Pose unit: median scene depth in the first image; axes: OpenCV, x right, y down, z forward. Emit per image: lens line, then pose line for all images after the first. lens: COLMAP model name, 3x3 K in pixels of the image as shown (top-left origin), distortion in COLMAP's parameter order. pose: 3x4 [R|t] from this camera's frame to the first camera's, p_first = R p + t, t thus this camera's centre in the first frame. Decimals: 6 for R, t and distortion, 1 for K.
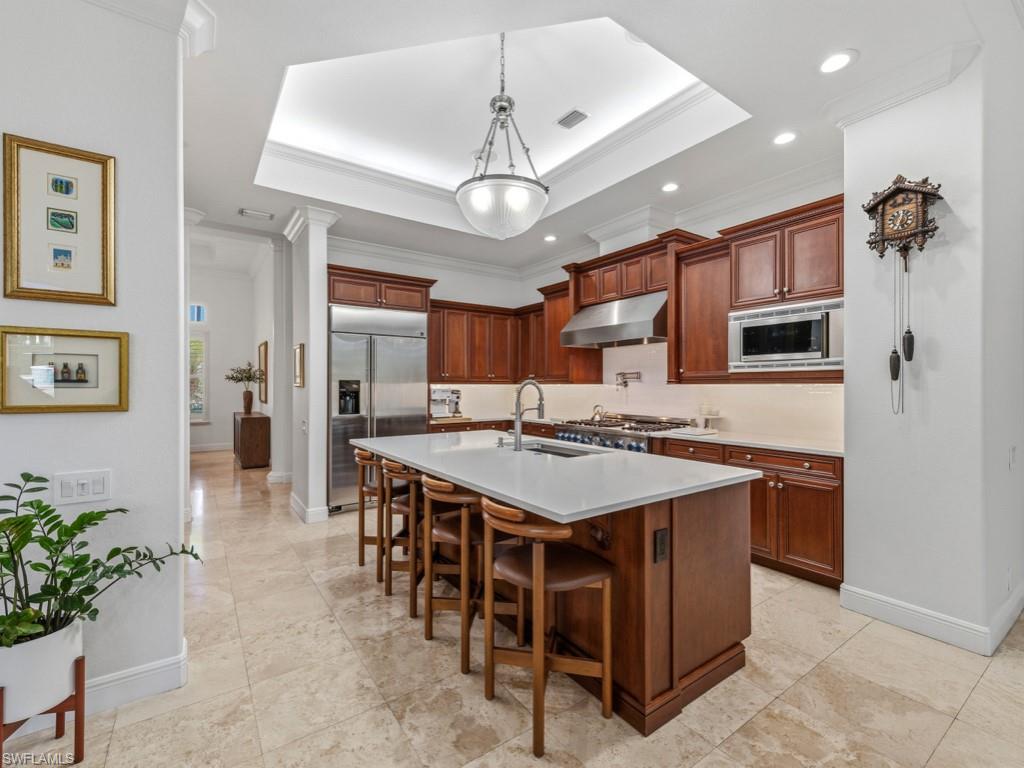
lens RADIAL K [[454.5, 0, 513.1], [0, 454.5, 384.2], [0, 0, 1]] dist [0.019156, -0.001304]
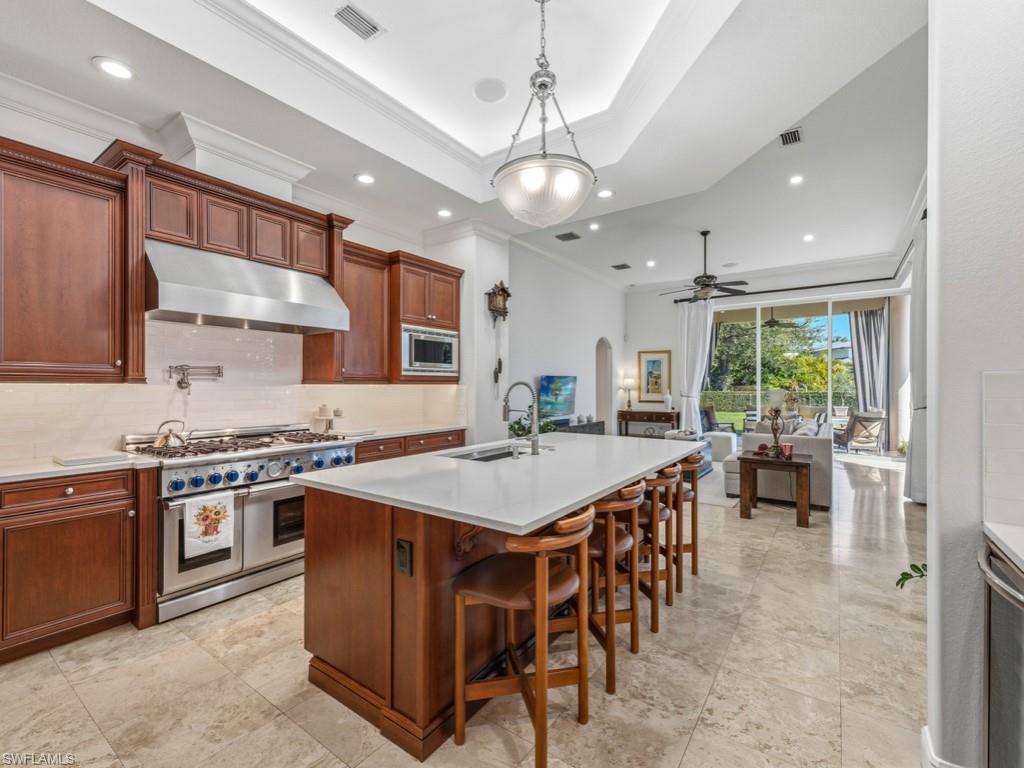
lens RADIAL K [[454.5, 0, 508.1], [0, 454.5, 387.7], [0, 0, 1]] dist [0.019156, -0.001304]
pose [[-0.330411, -0.005513, 0.943821, -0.871771], [-0.002403, 0.999985, 0.004999, 0.001292], [-0.943834, -0.000616, -0.330419, 1.378389]]
